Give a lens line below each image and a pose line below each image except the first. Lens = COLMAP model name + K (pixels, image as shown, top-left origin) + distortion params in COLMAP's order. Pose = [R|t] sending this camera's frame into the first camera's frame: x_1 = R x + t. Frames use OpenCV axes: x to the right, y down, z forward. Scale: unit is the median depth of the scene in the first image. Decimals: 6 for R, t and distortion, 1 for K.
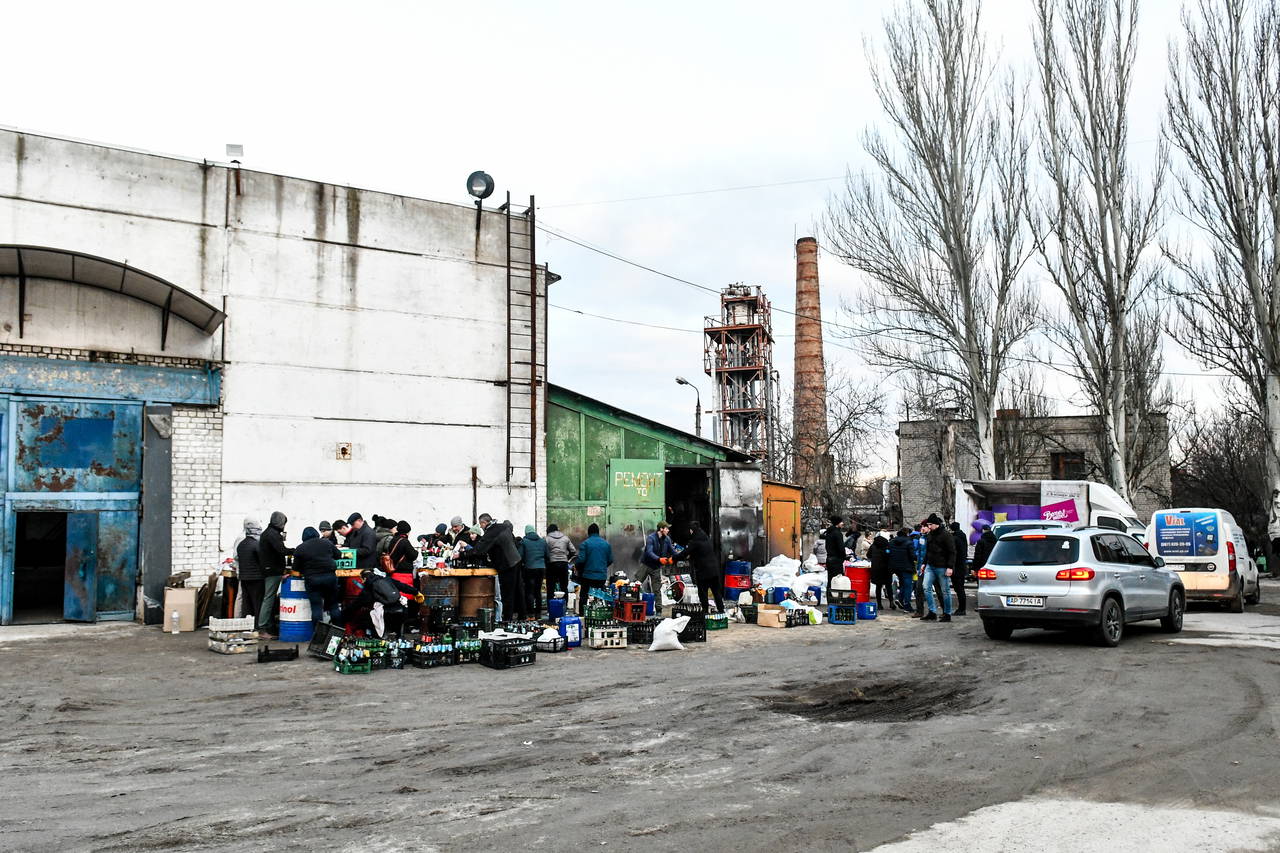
lens RADIAL K [[1093.2, 0, 666.8], [0, 1093.2, 430.0], [0, 0, 1]] dist [-0.013729, -0.008994]
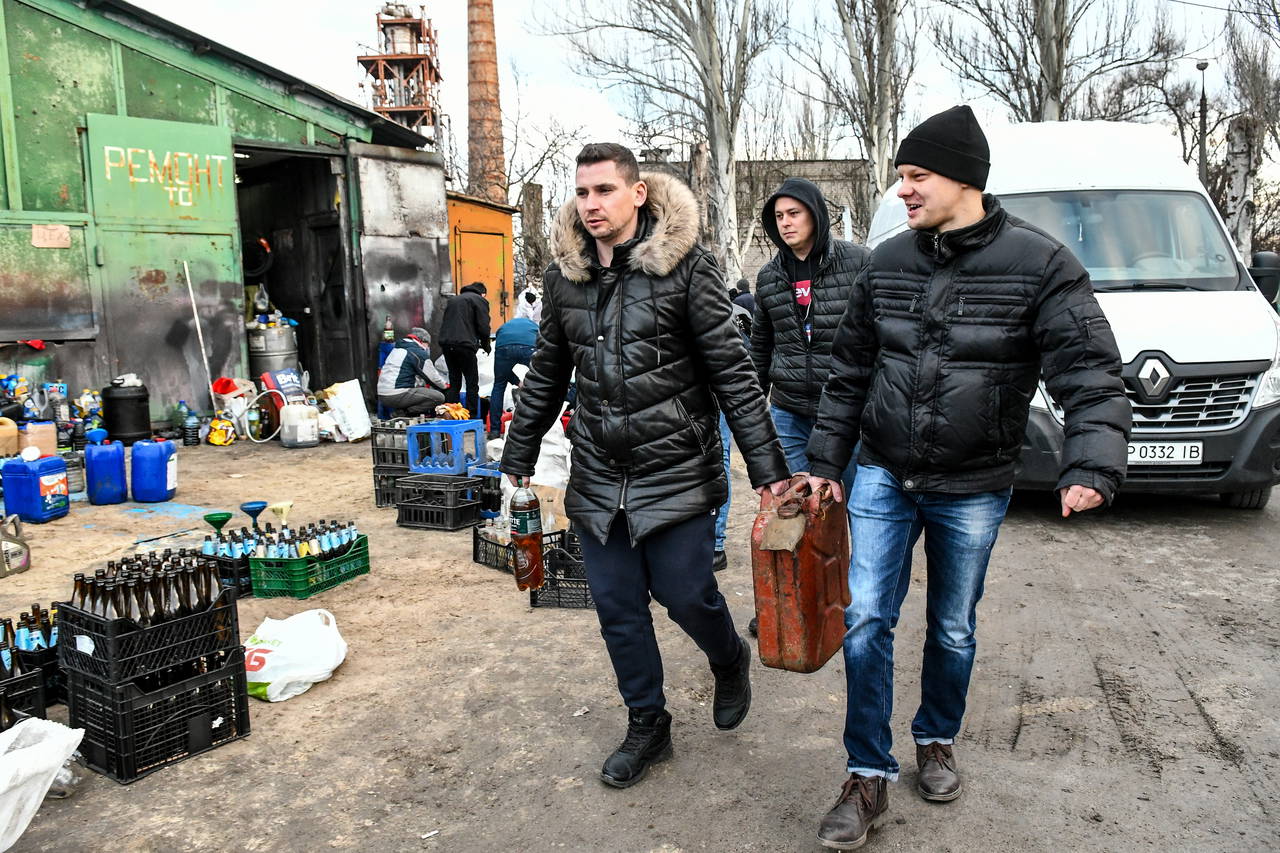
lens RADIAL K [[1093.2, 0, 666.8], [0, 1093.2, 430.0], [0, 0, 1]] dist [-0.013729, -0.008994]
pose [[0.956607, -0.050484, 0.286973, 0.034362], [-0.009552, 0.978914, 0.204052, 0.054893], [-0.291223, -0.197939, 0.935954, 0.480910]]
